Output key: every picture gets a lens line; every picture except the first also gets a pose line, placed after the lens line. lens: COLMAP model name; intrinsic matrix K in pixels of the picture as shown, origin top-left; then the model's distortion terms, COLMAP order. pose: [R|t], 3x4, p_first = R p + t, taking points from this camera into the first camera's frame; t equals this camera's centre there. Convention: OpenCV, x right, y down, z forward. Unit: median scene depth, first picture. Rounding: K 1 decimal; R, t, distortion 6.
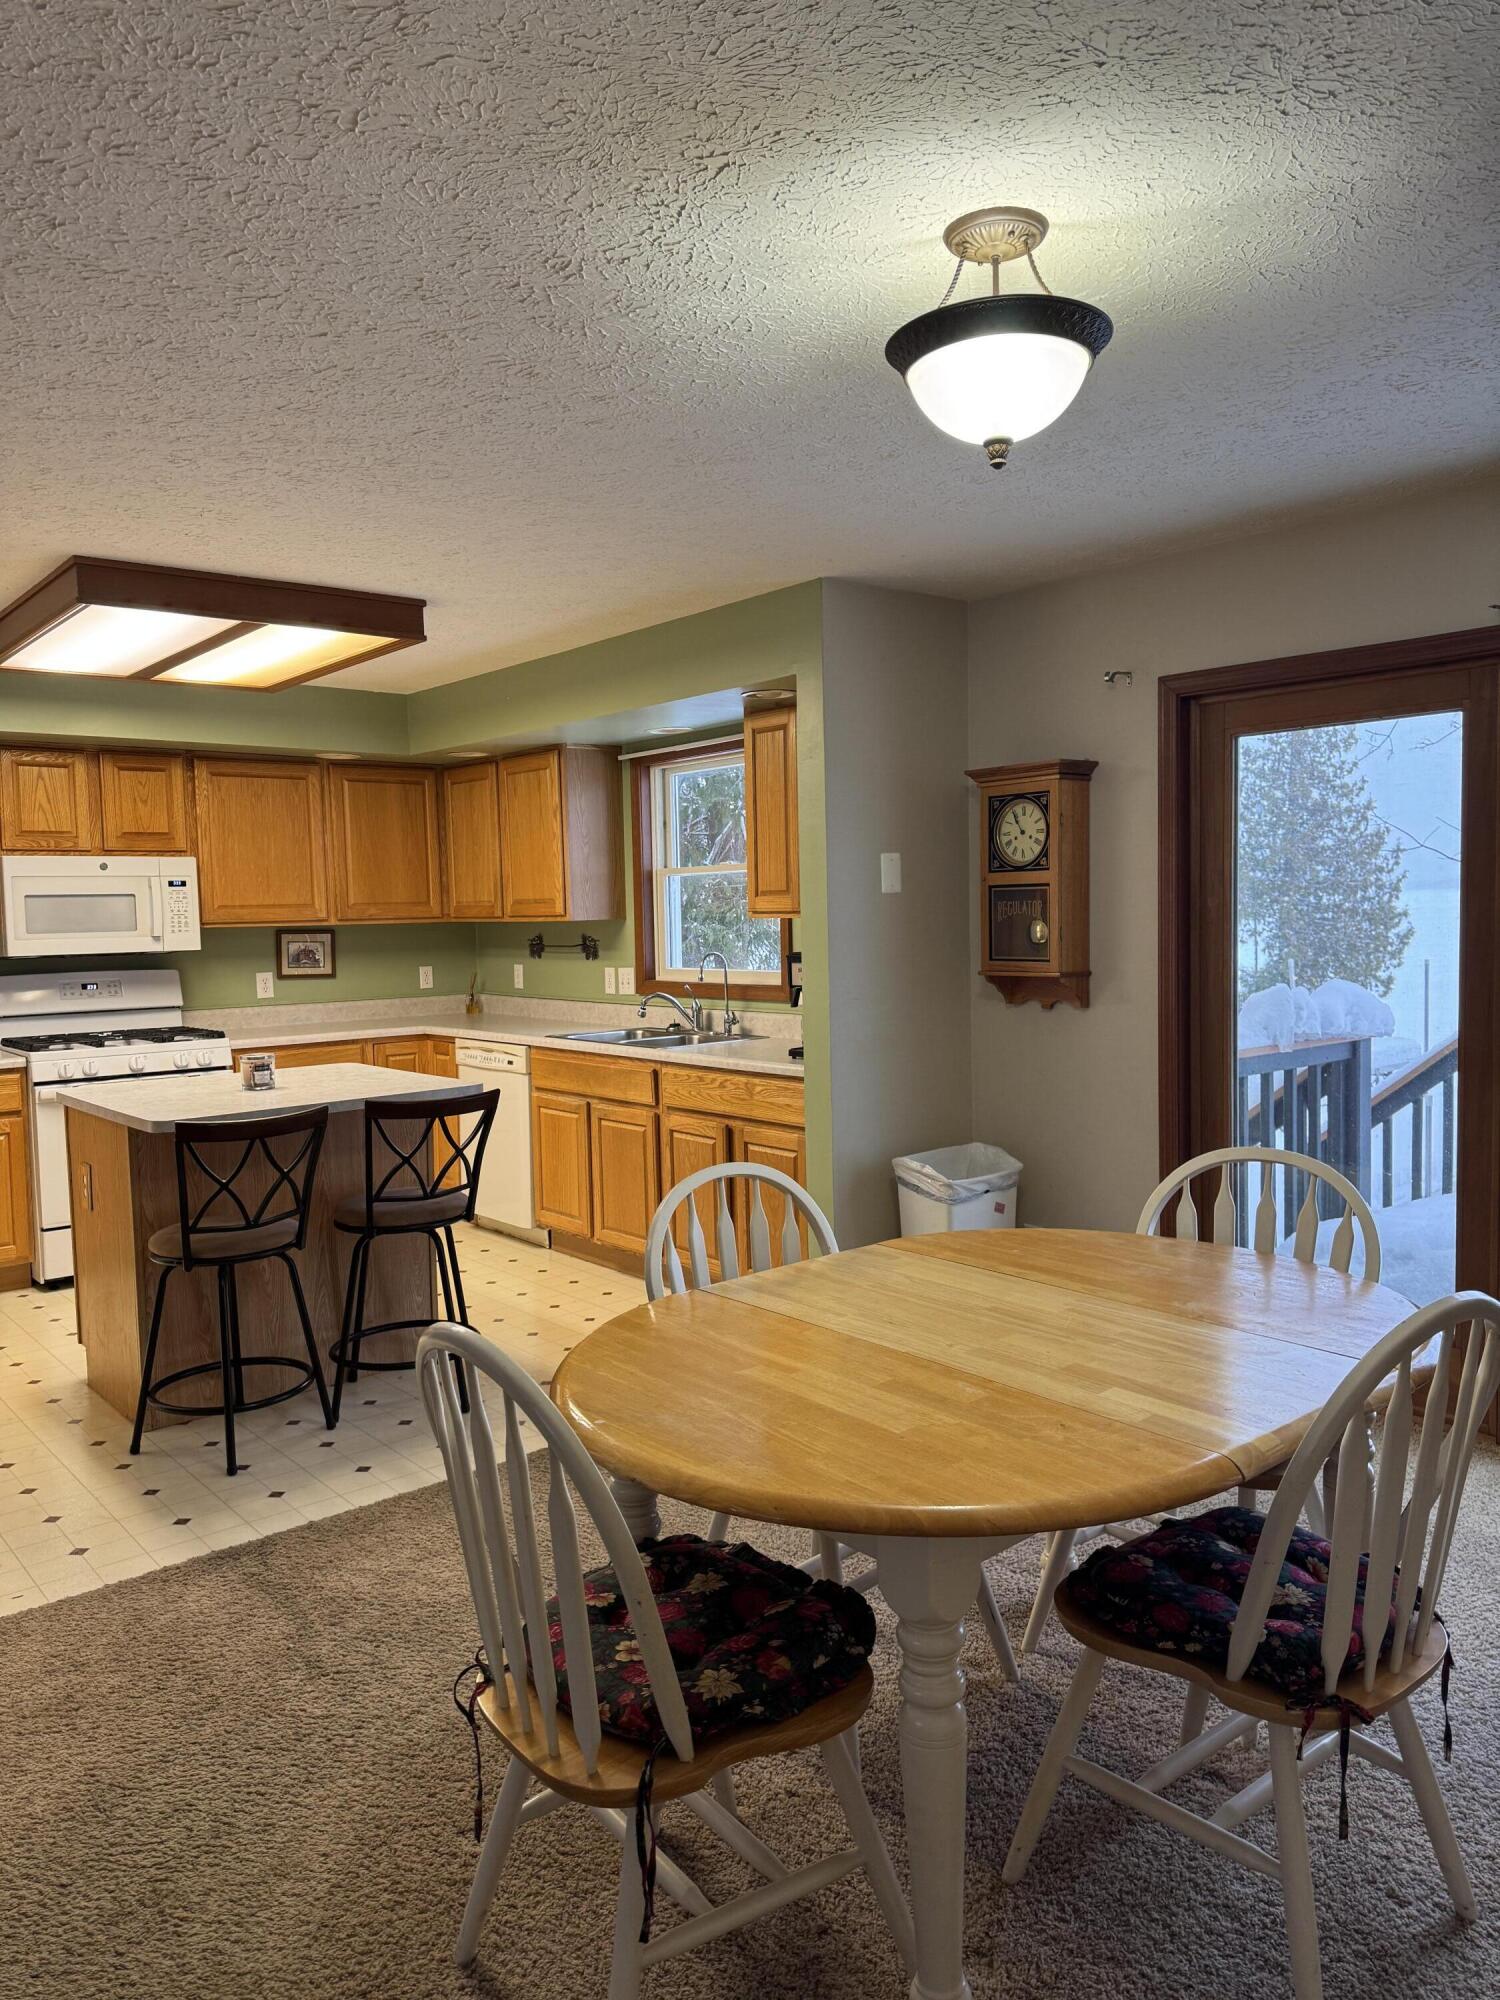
lens RADIAL K [[1431.4, 0, 754.5], [0, 1431.4, 1003.1], [0, 0, 1]] dist [0.038251, -0.013914]
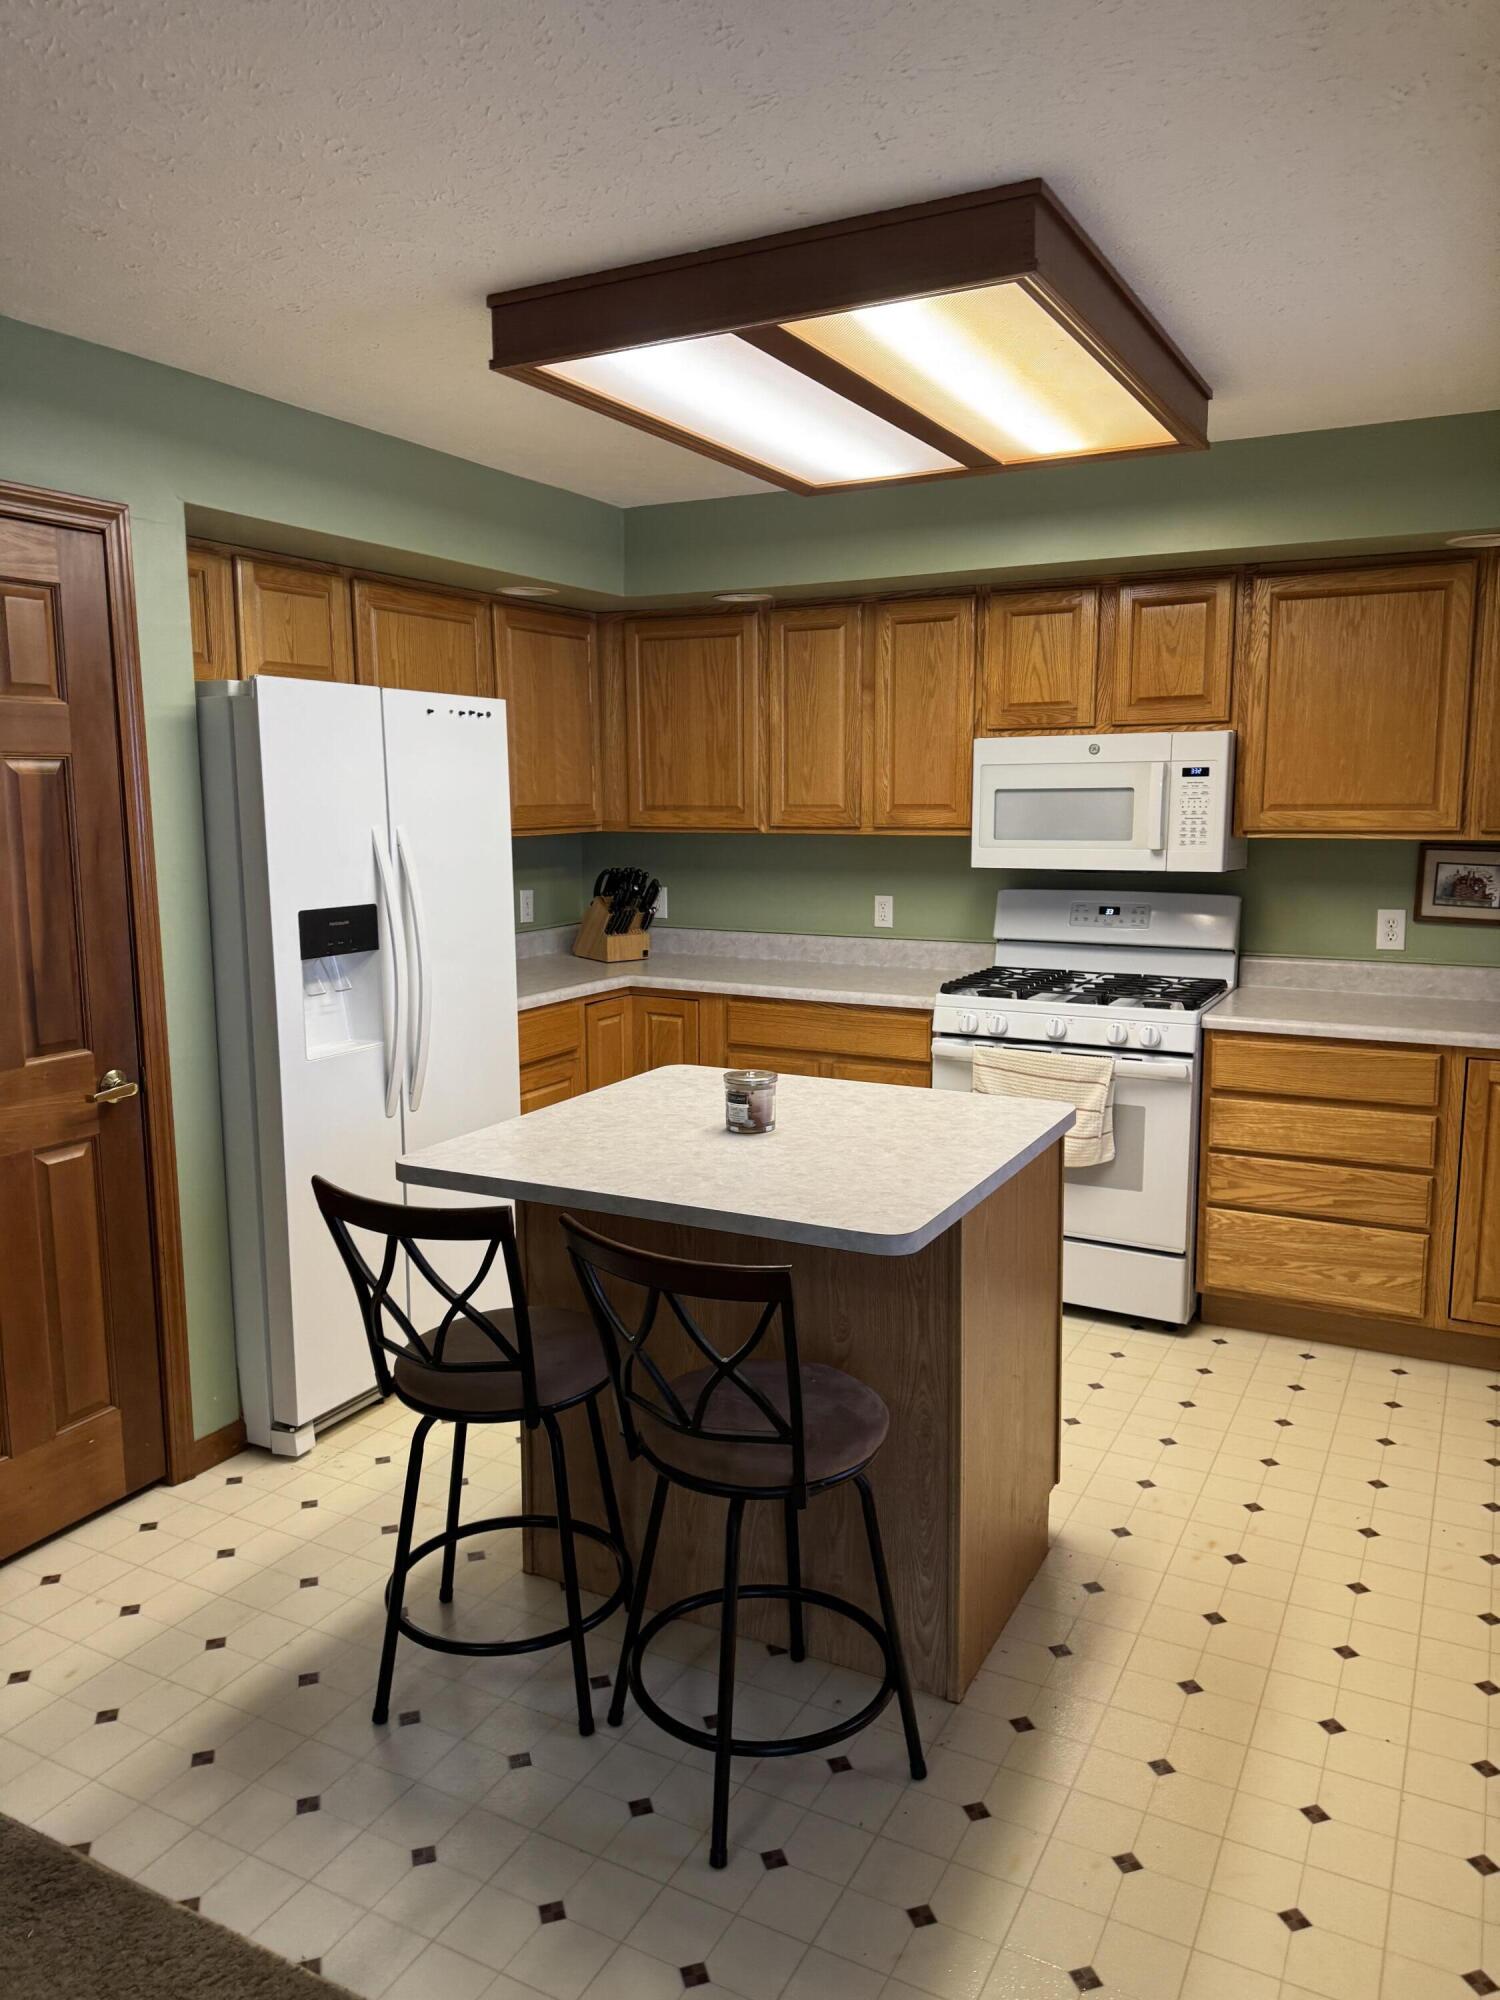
lens RADIAL K [[1420.2, 0, 750.0], [0, 1420.2, 1000.0], [0, 0, 1]] dist [0.188173, -0.184358]
pose [[0.377311, 0.160484, -0.912075, 0.249970], [-0.067994, 0.987013, 0.145542, -0.099437], [0.923587, 0.007101, 0.383323, 0.878280]]
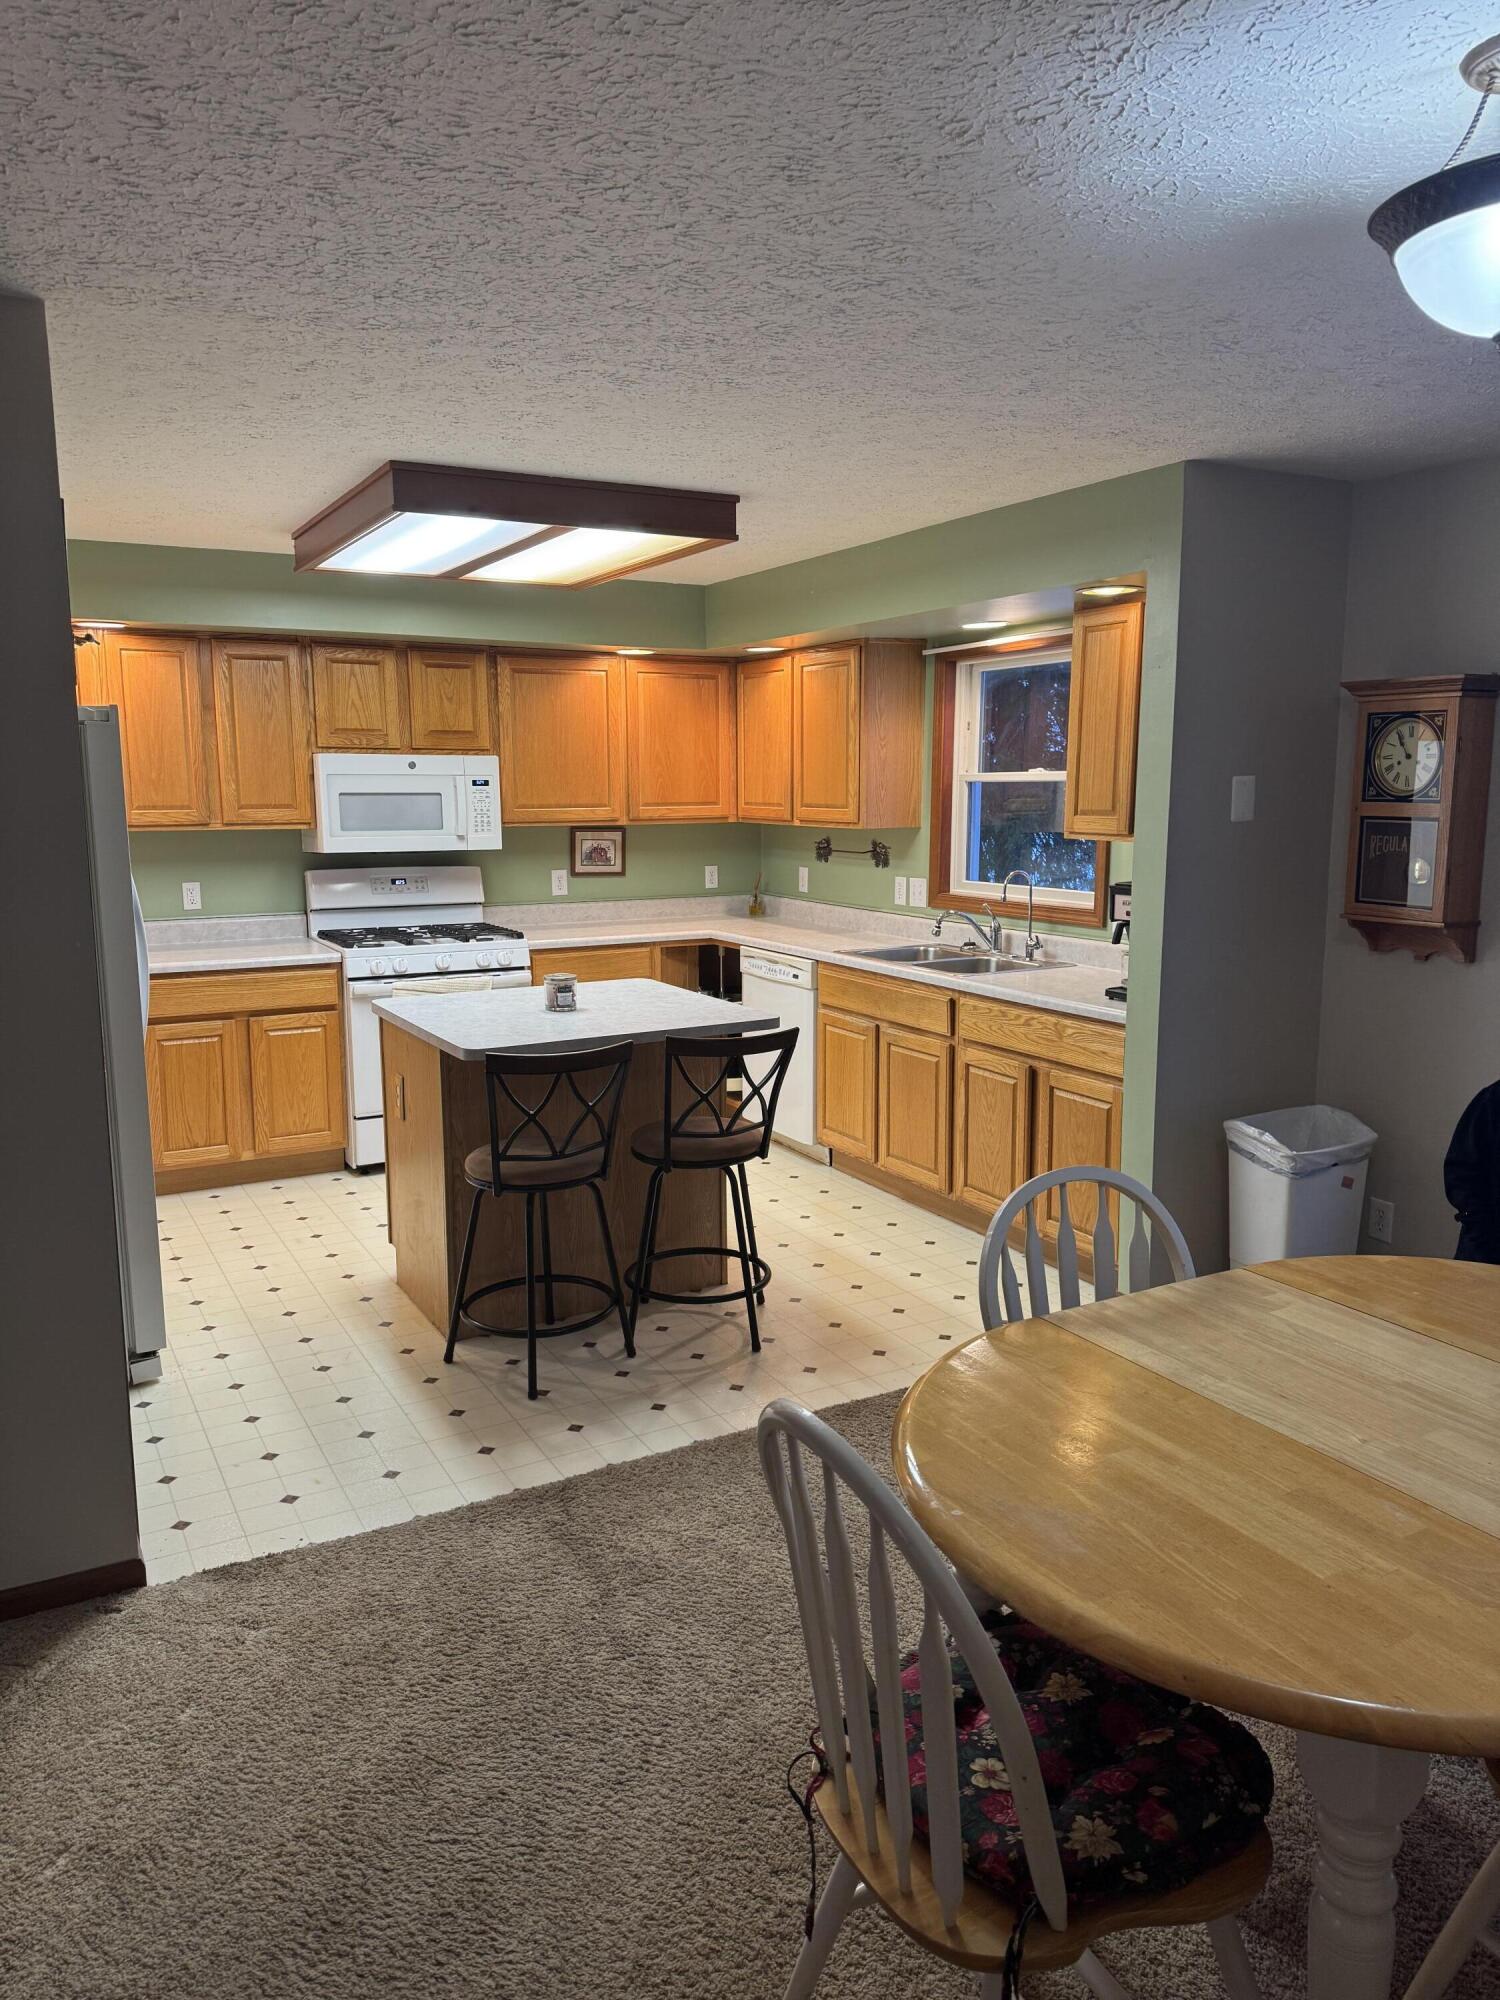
lens RADIAL K [[1420.2, 0, 750.0], [0, 1420.2, 1000.0], [0, 0, 1]] dist [0.188173, -0.184358]
pose [[0.982587, 0.048905, -0.179250, -0.043981], [-0.032261, 0.994990, 0.094624, -0.052680], [0.182980, -0.087194, 0.979242, 0.059346]]
